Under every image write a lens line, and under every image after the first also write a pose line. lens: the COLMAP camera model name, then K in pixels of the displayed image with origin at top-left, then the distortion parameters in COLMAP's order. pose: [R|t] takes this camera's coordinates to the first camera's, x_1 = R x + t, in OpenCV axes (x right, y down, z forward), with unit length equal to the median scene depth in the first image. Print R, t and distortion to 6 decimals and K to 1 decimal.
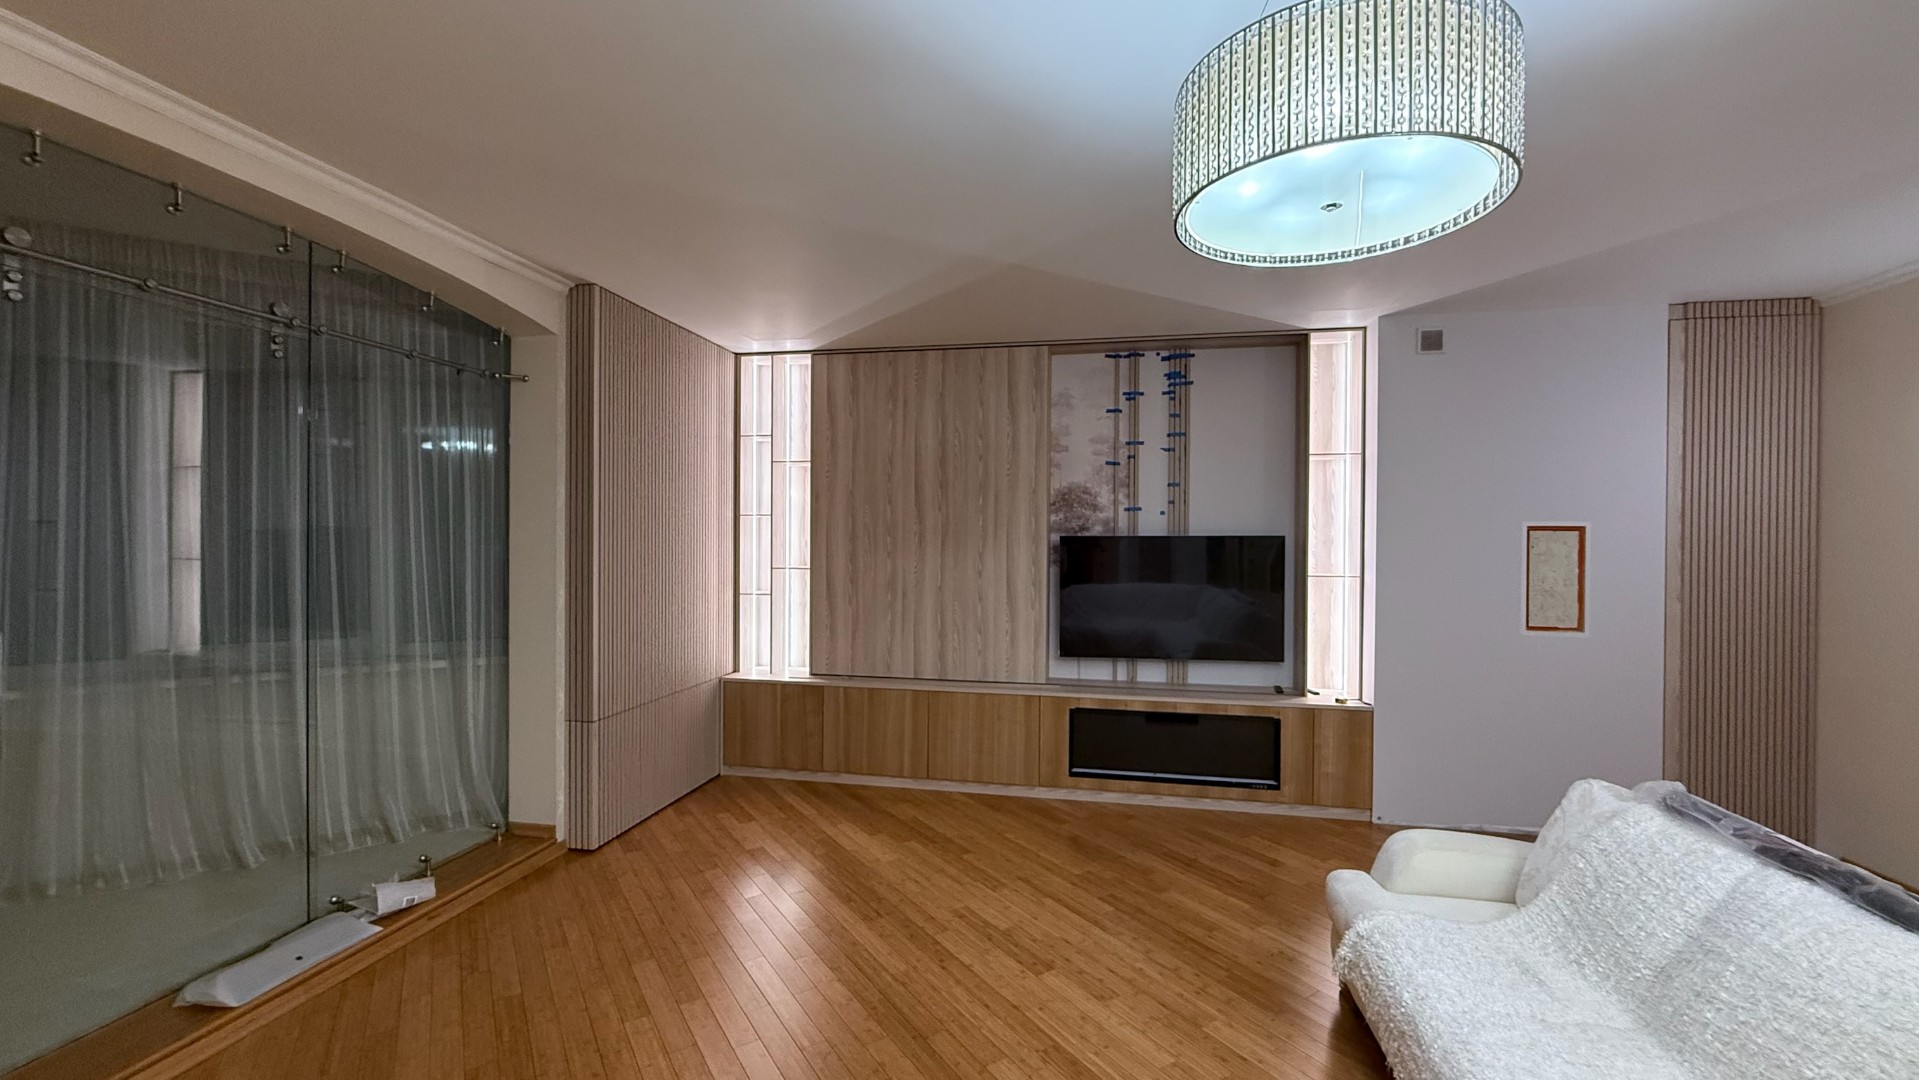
lens RADIAL K [[758.8, 0, 959.5], [0, 758.8, 540.0], [0, 0, 1]] dist [0.001574, 0.000113]
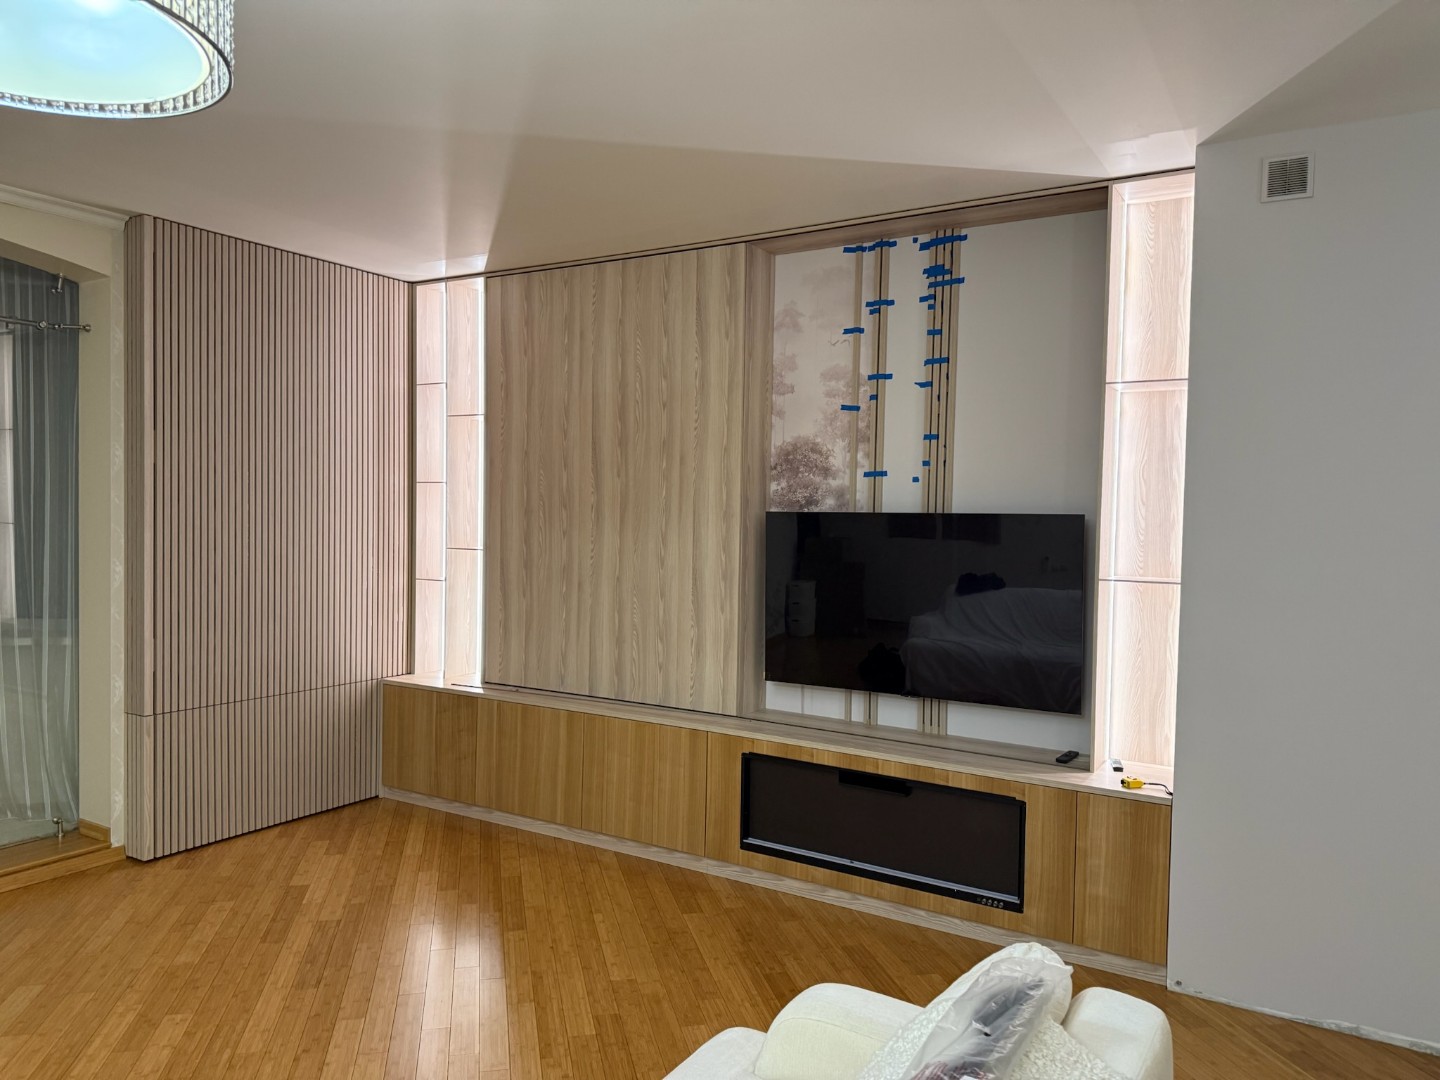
lens RADIAL K [[998.1, 0, 720.0], [0, 998.1, 540.0], [0, 0, 1]] dist [0.126860, -0.185977]
pose [[0.936159, 0.019638, -0.351029, 0.420646], [-0.012133, 0.999649, 0.023567, -0.000385], [0.351369, -0.017804, 0.936068, 0.103041]]
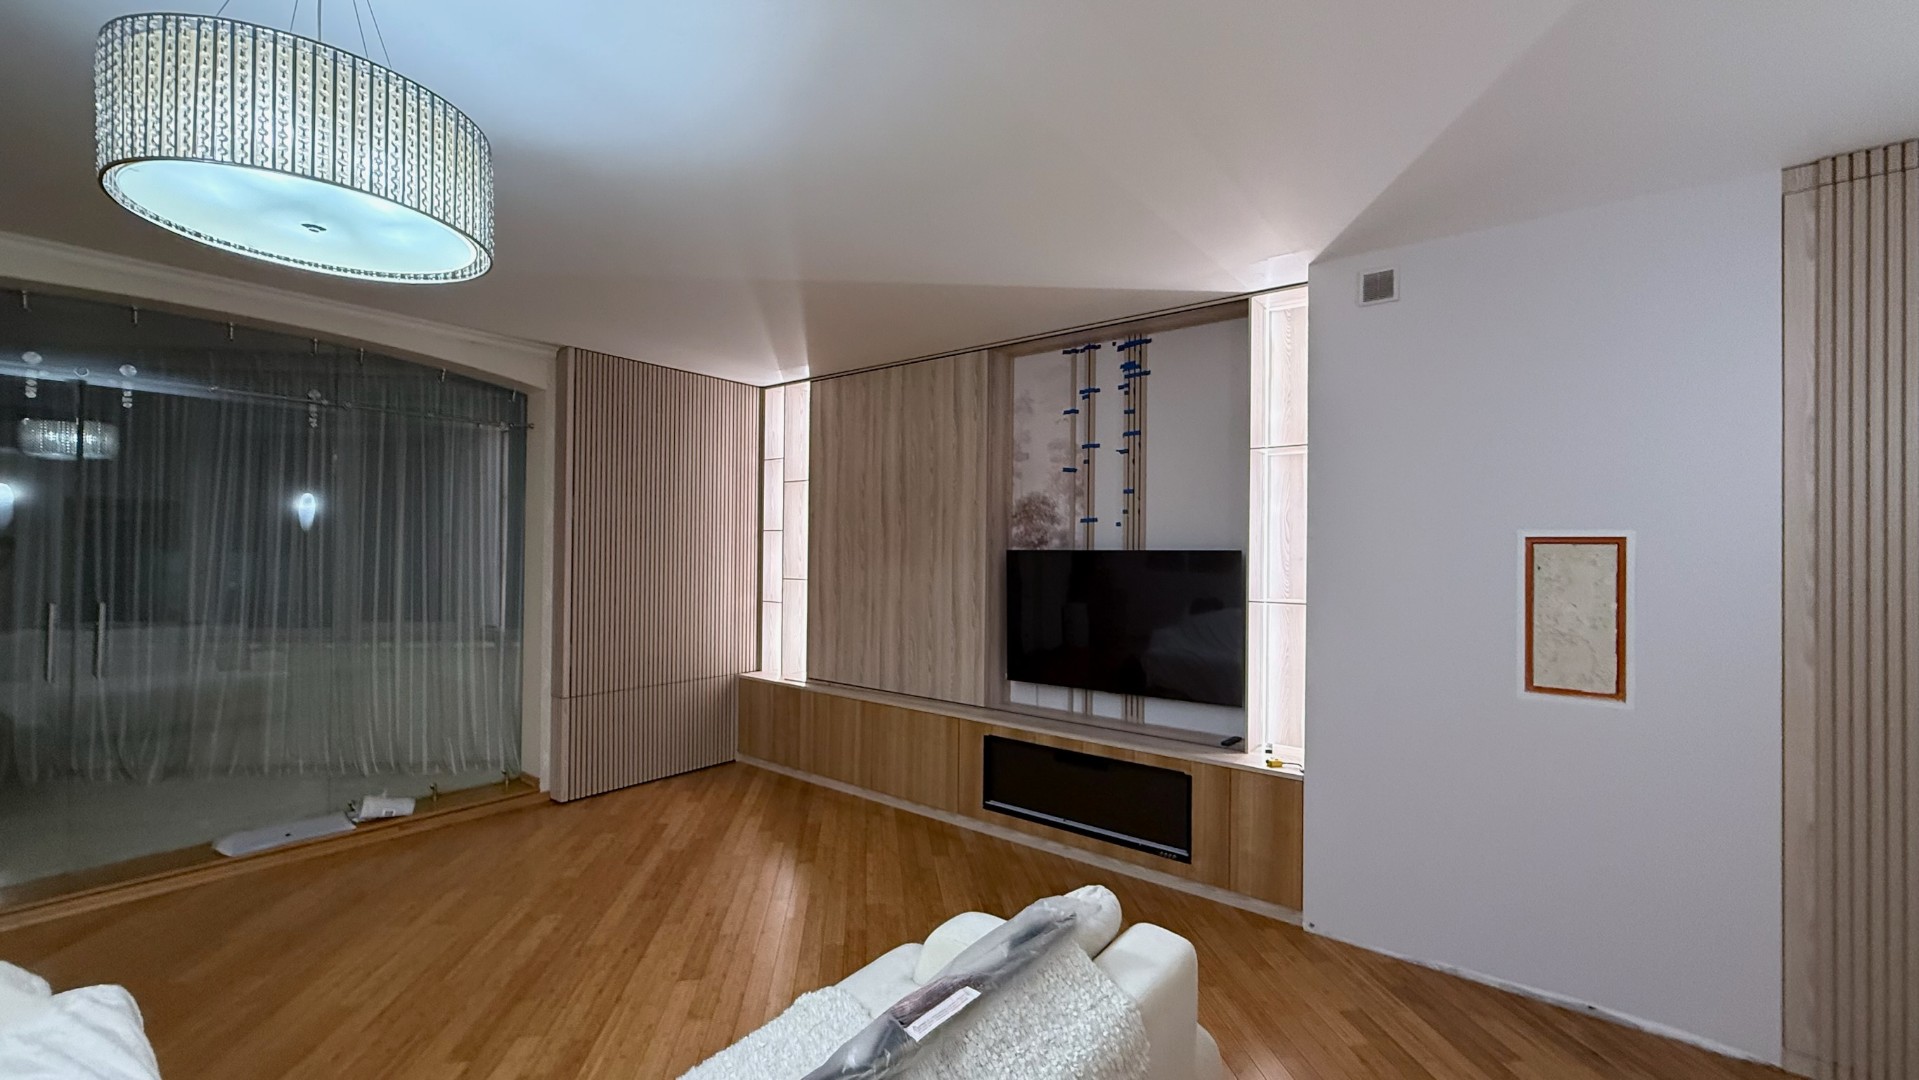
lens RADIAL K [[758.8, 0, 959.5], [0, 758.8, 540.0], [0, 0, 1]] dist [0.001574, 0.000113]
pose [[0.891639, -0.003421, -0.452733, 0.501964], [-0.005153, 0.999830, -0.017704, -0.000872], [0.452717, 0.018119, 0.891470, 0.139312]]
